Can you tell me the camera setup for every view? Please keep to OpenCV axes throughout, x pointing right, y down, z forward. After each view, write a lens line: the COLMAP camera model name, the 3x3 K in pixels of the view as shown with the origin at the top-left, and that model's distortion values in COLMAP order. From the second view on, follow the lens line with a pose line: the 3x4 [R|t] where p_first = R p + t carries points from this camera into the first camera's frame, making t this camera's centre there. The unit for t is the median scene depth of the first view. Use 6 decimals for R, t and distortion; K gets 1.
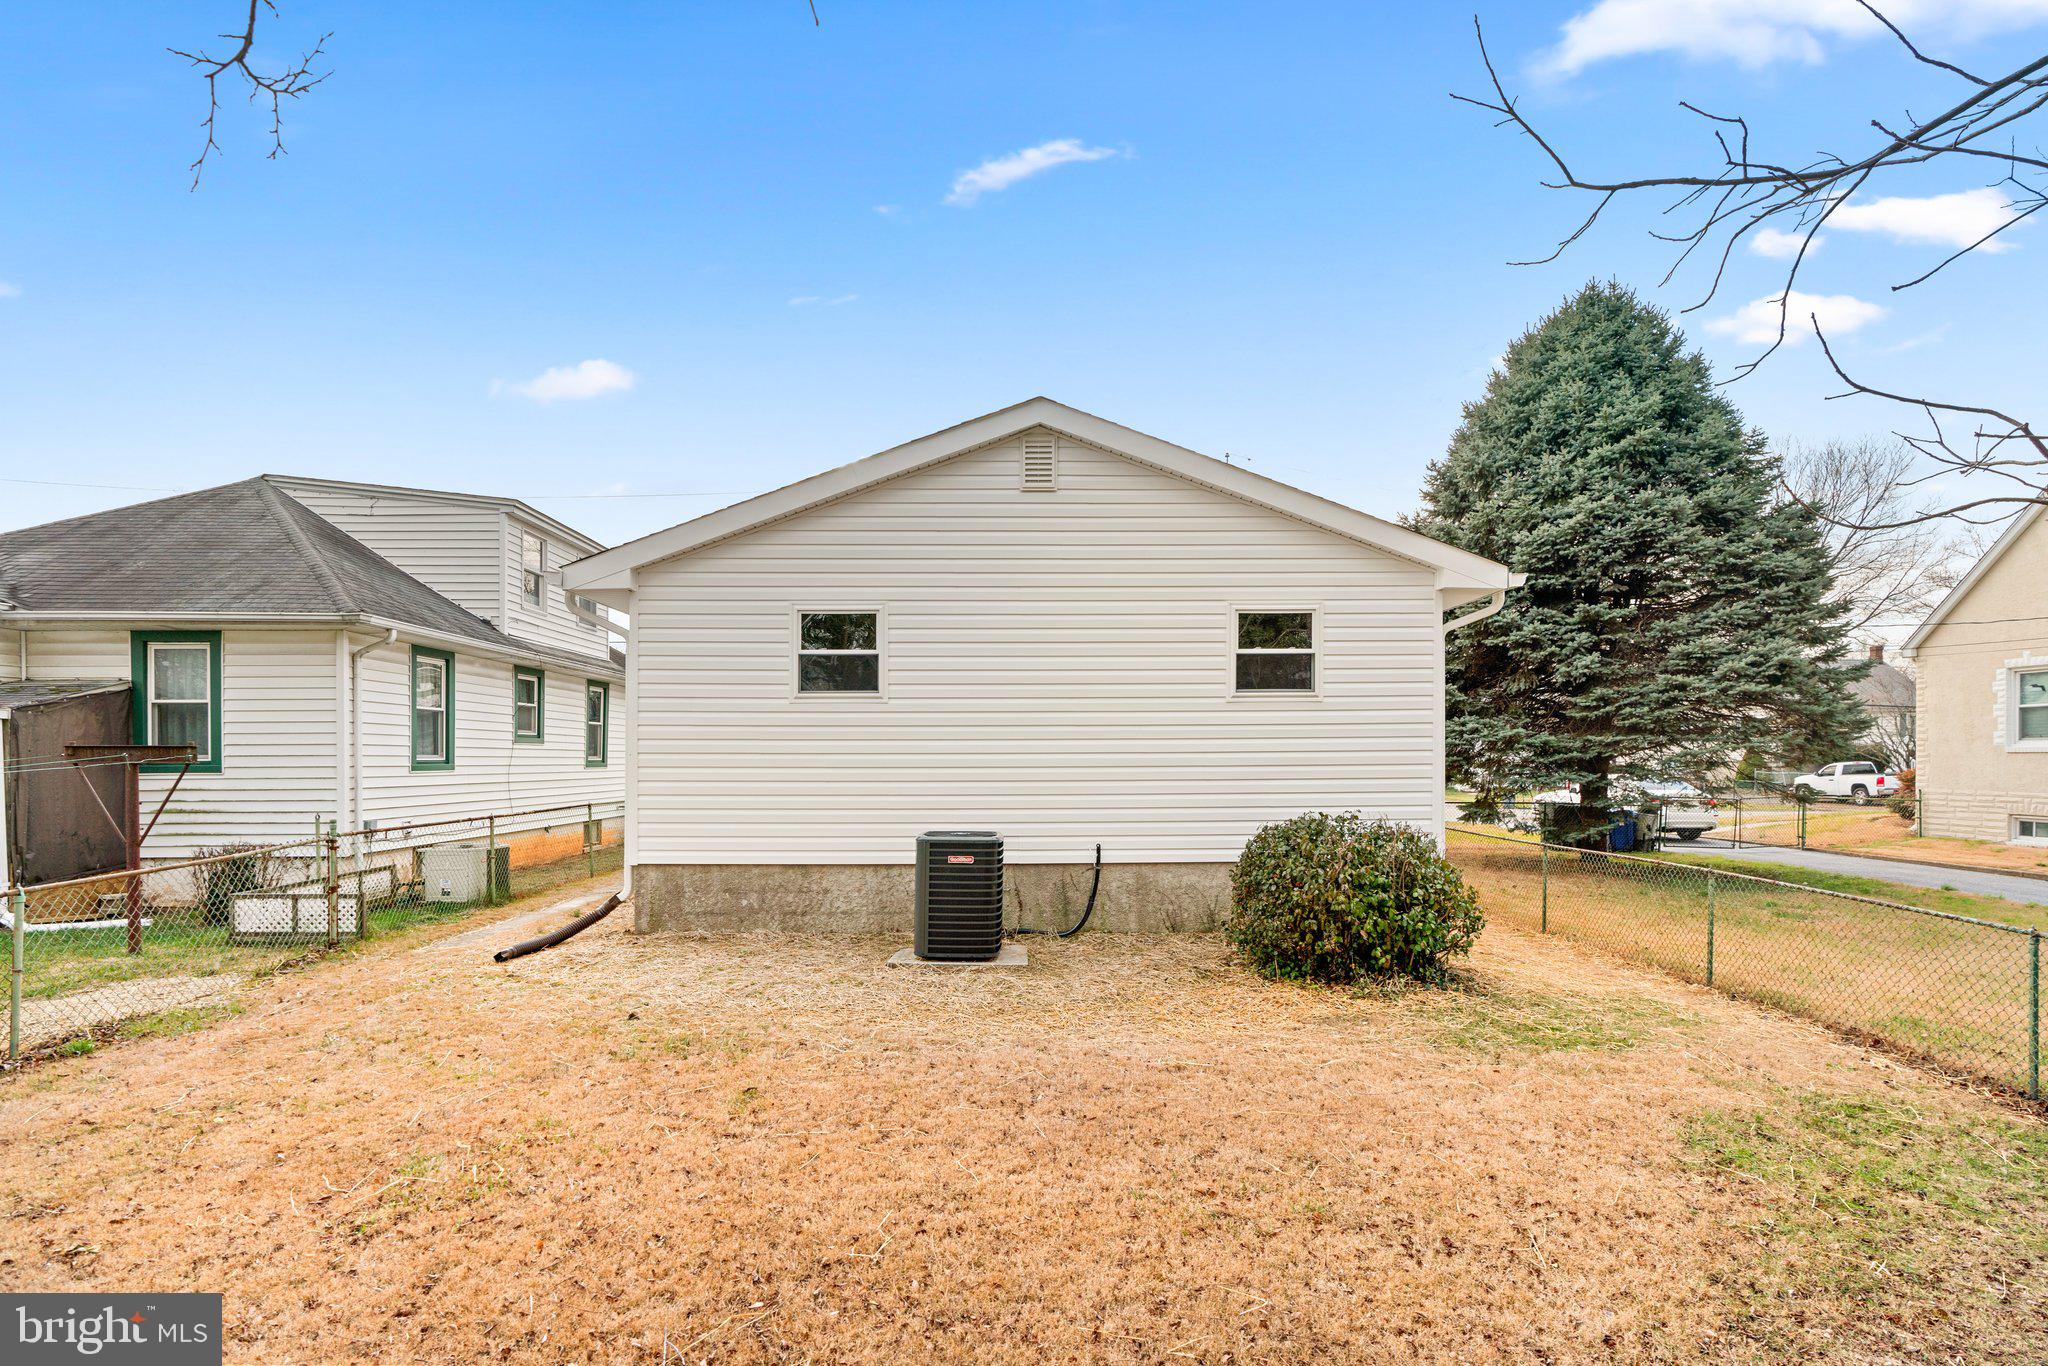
lens RADIAL K [[1024.4, 0, 1019.8], [0, 1024.4, 746.2], [0, 0, 1]] dist [-0.010143, 0.000127]
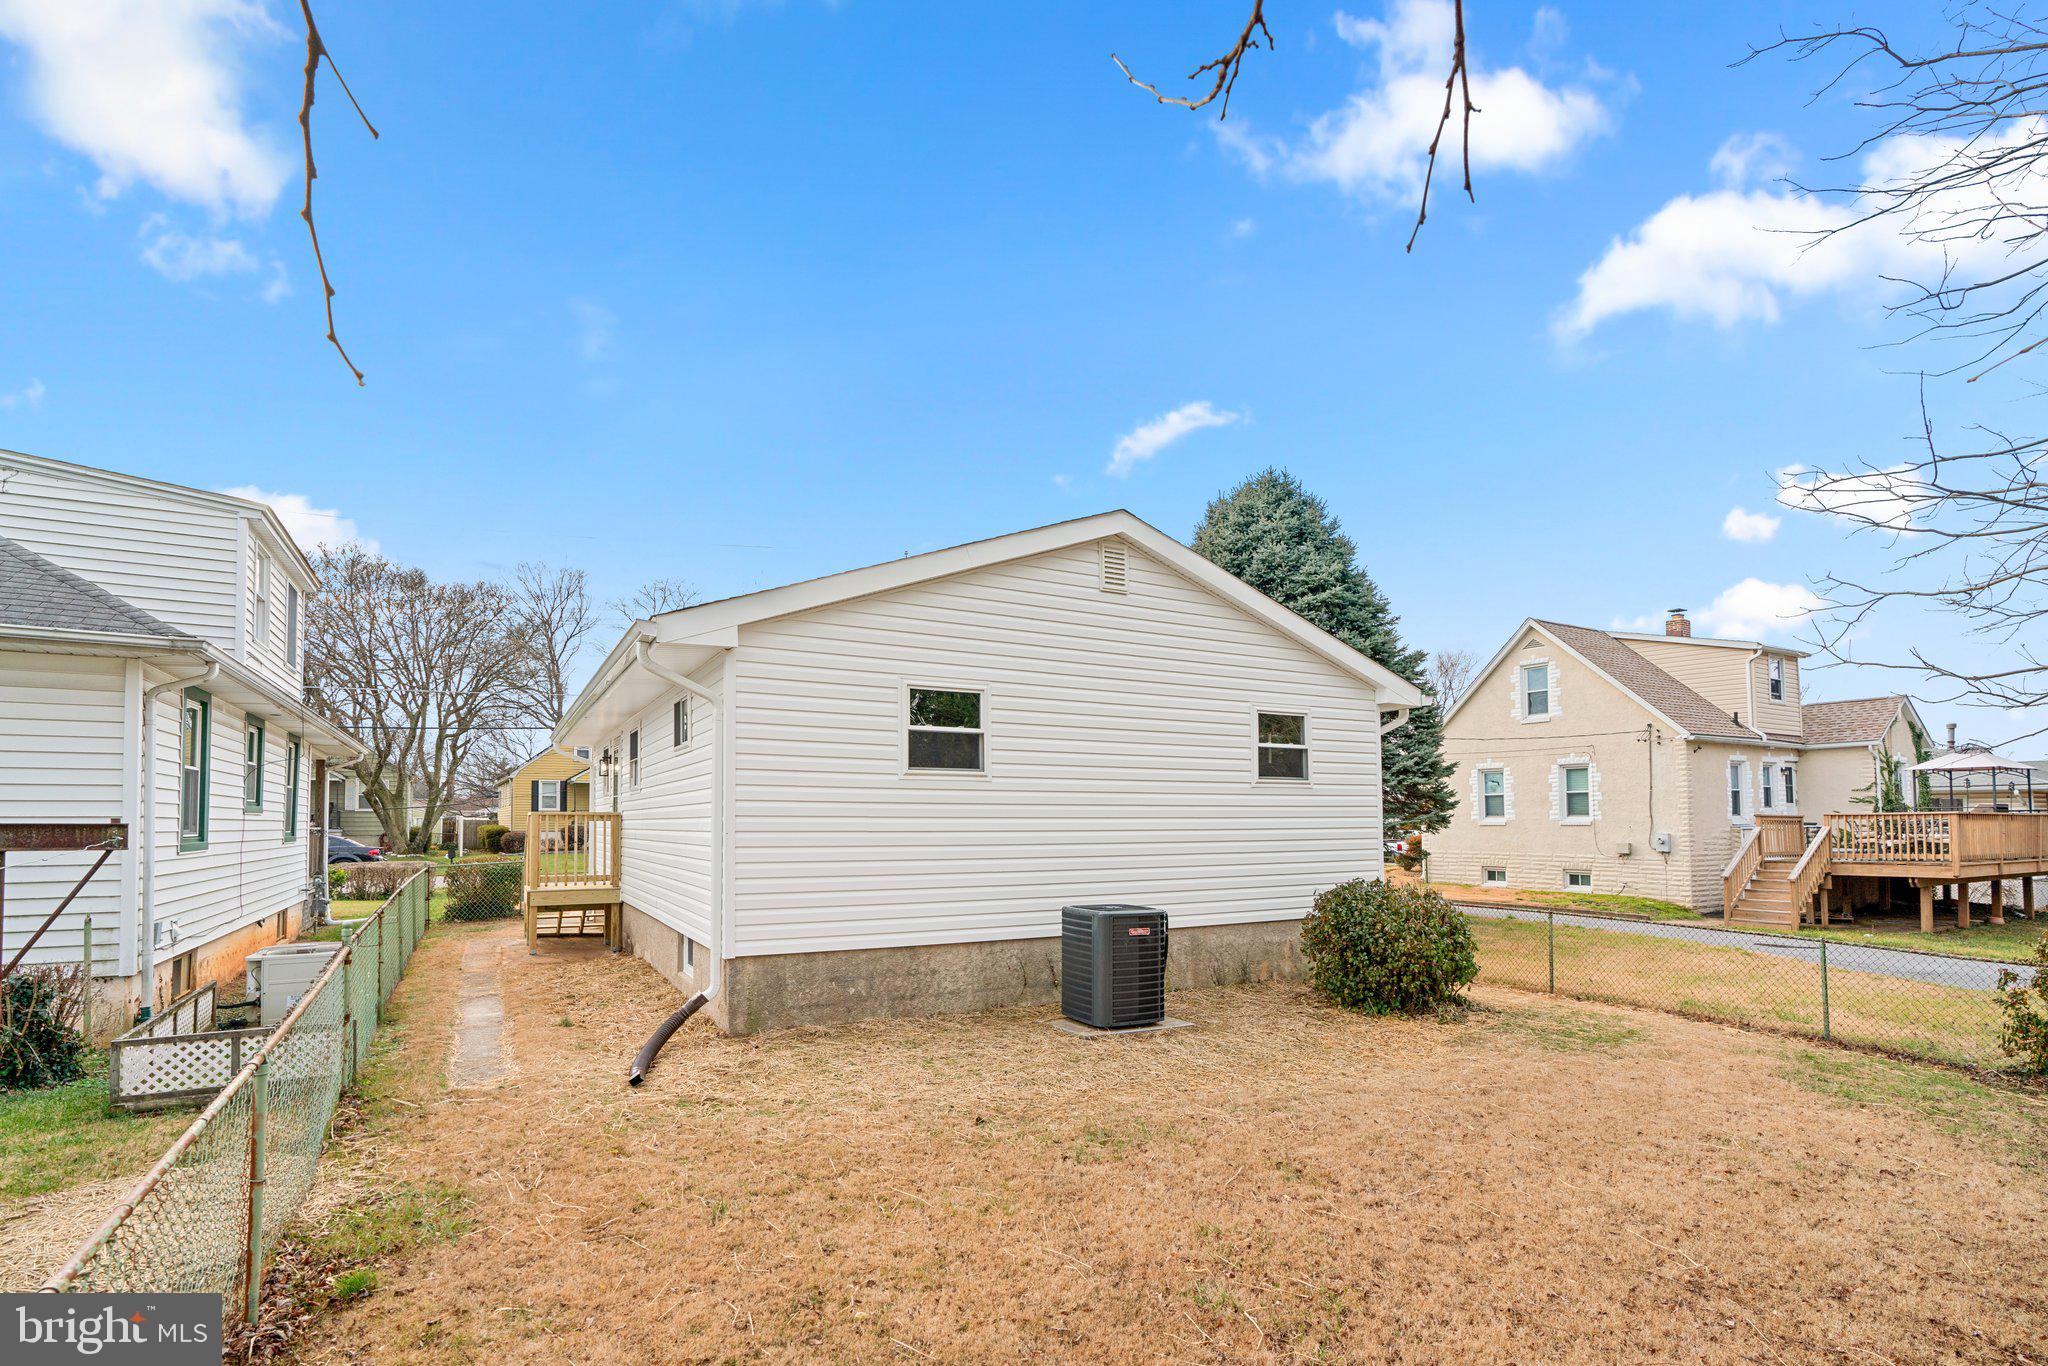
lens RADIAL K [[952.6, 0, 1022.8], [0, 952.6, 772.6], [0, 0, 1]] dist [-0.009257, 0.000135]
pose [[0.879883, 0.026439, 0.474454, -0.551976], [-0.006028, 0.998992, -0.044491, -0.009068], [-0.475152, 0.036287, 0.879155, 0.151470]]
